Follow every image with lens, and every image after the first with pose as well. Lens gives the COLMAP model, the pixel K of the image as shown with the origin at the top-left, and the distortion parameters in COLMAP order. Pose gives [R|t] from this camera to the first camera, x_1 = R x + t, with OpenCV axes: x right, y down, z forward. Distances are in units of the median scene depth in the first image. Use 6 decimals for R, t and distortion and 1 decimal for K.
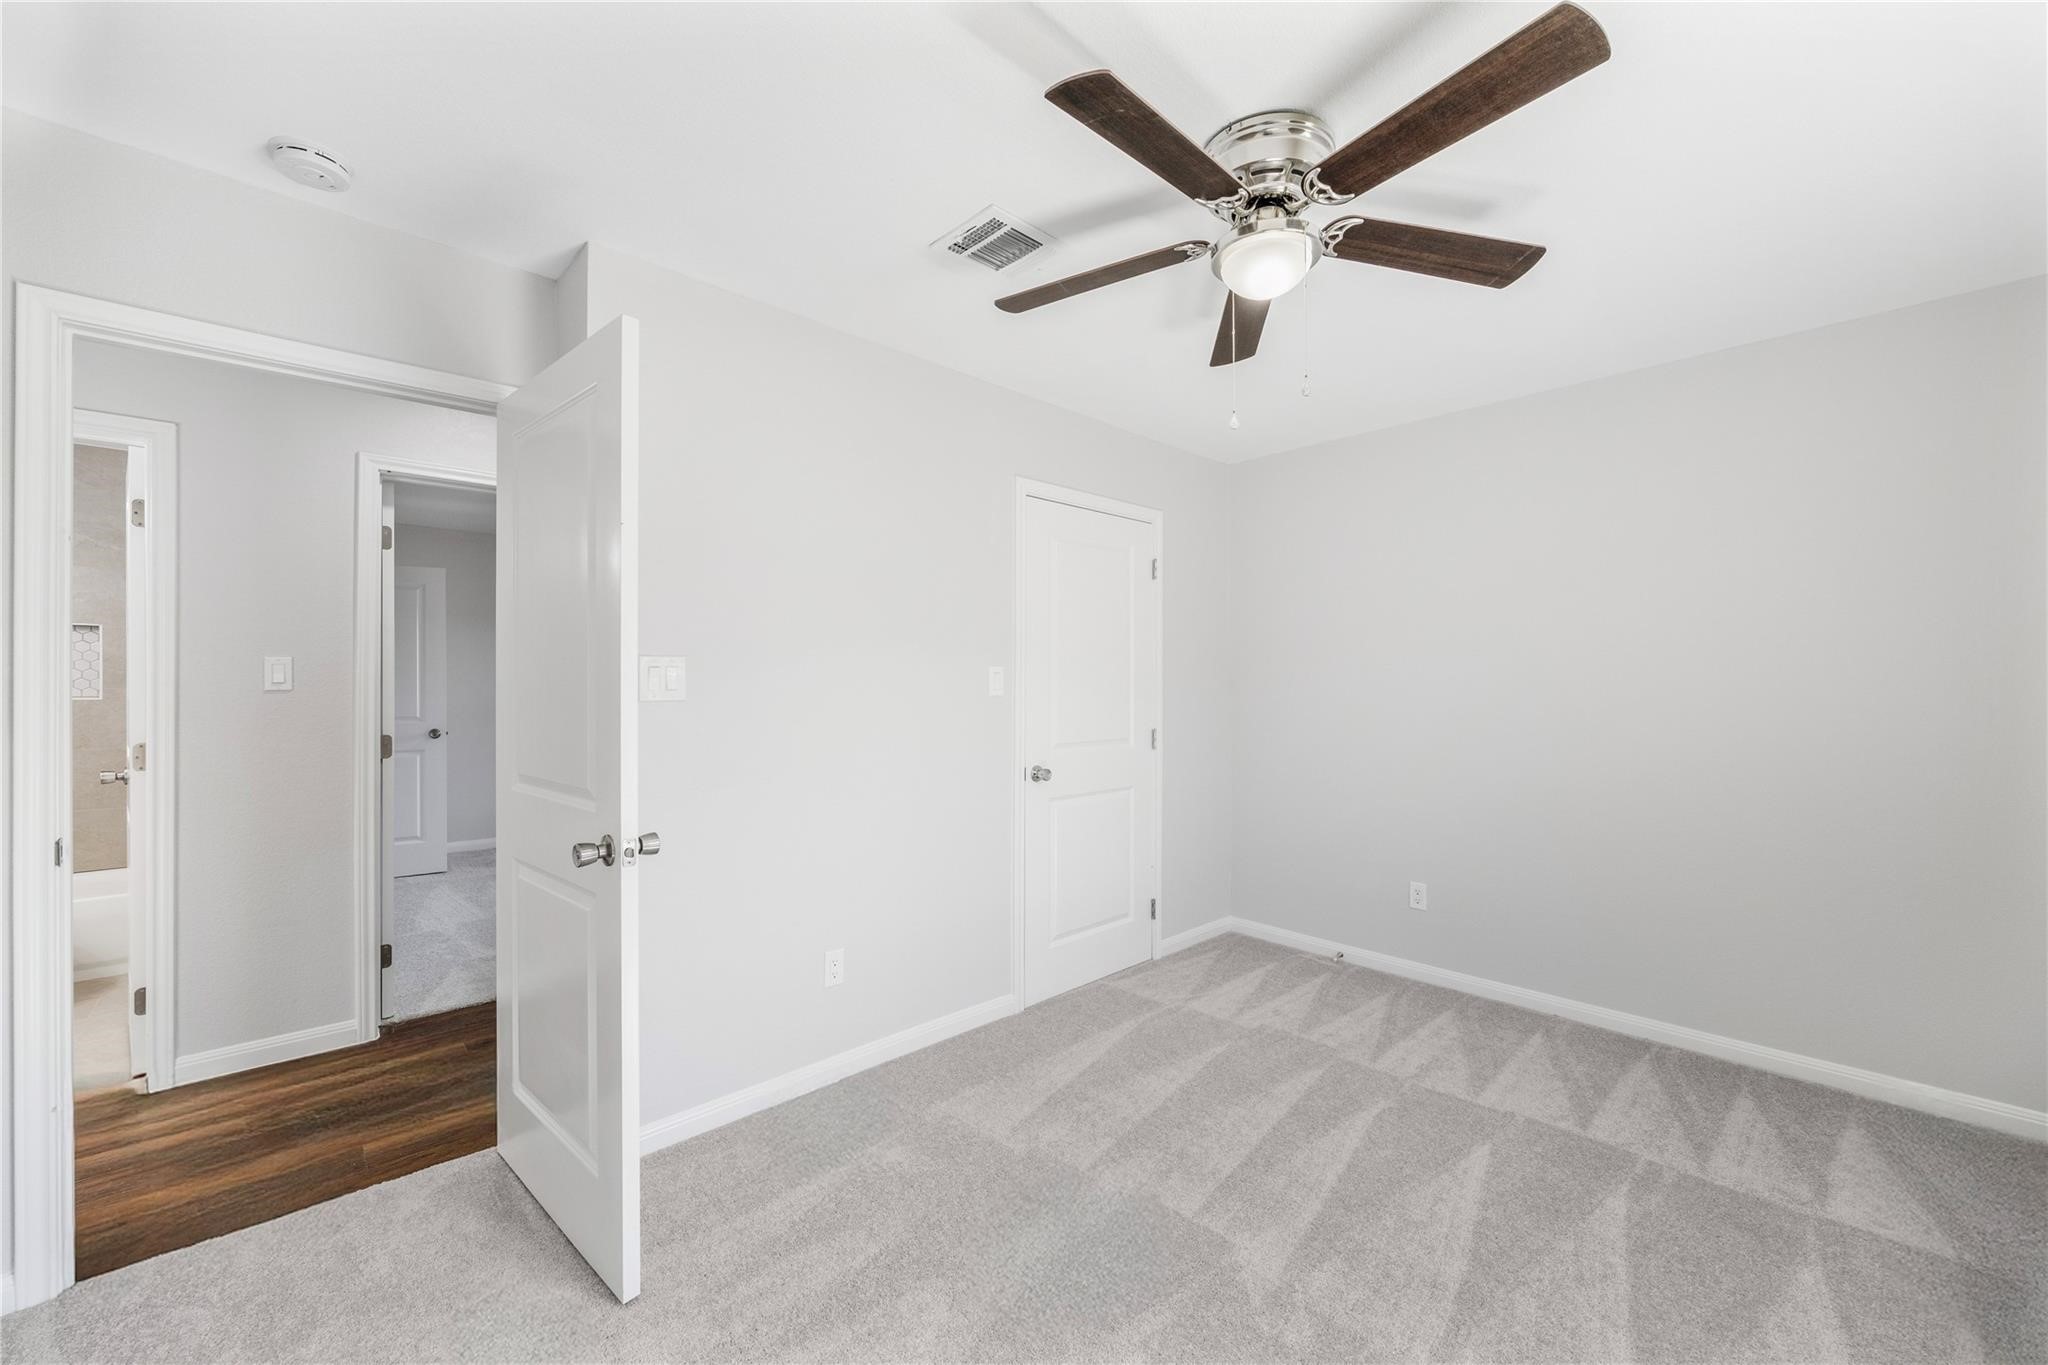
lens RADIAL K [[775.0, 0, 1040.7], [0, 775.0, 681.7], [0, 0, 1]] dist [-0.005799, 0.000233]
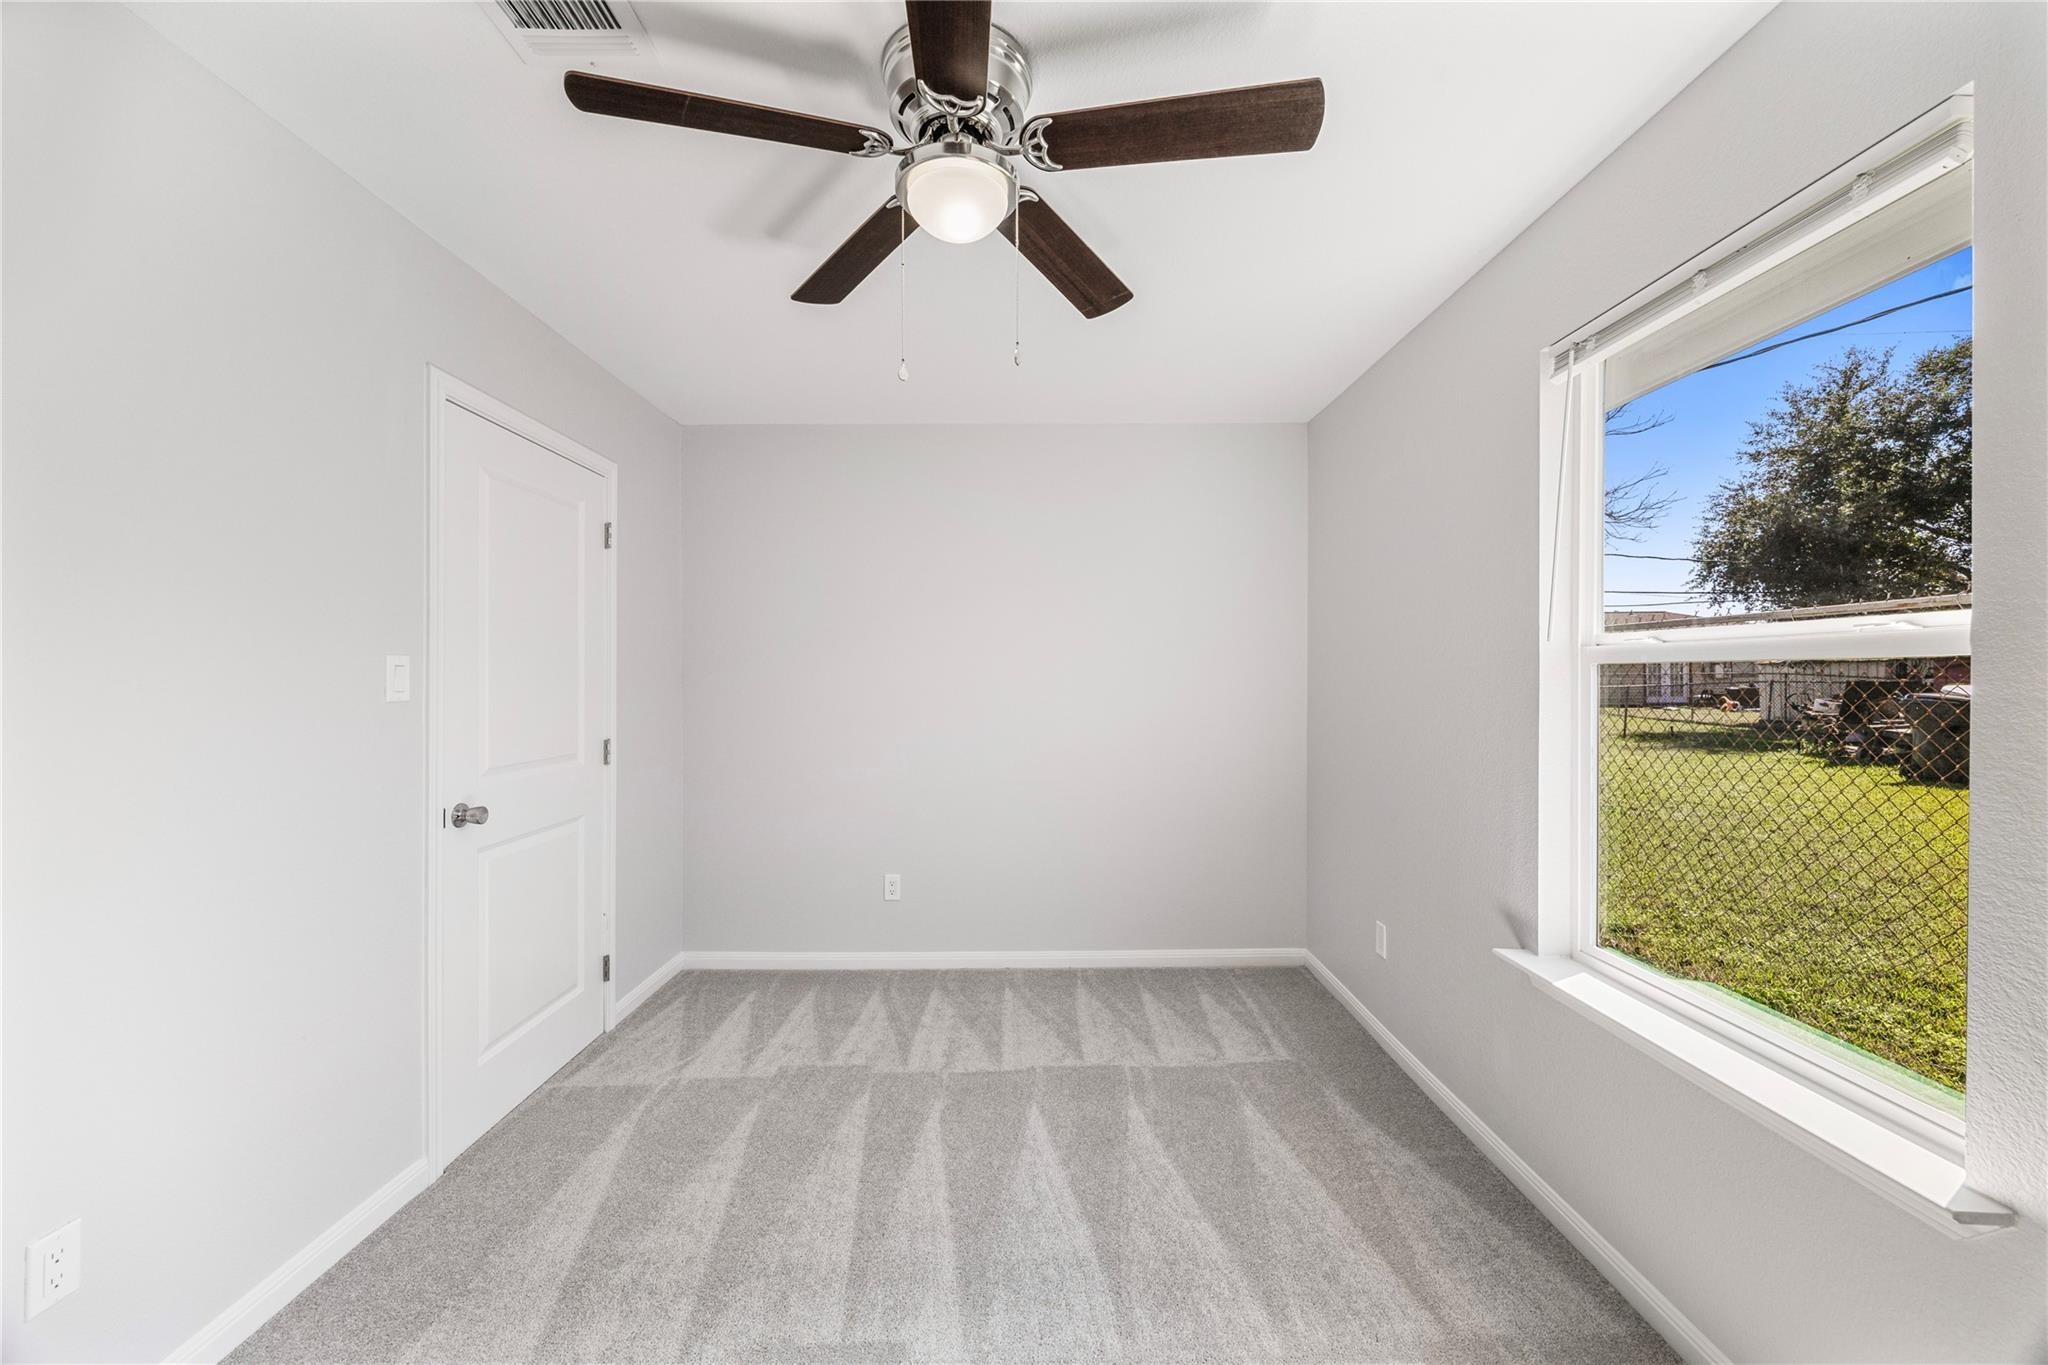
lens RADIAL K [[775.0, 0, 1018.6], [0, 775.0, 681.7], [0, 0, 1]] dist [-0.005799, 0.000233]
pose [[0.691801, -0.002227, 0.722085, -0.194974], [-0.000691, 0.999993, 0.003747, -0.000807], [-0.722088, -0.003091, 0.691794, 0.232055]]
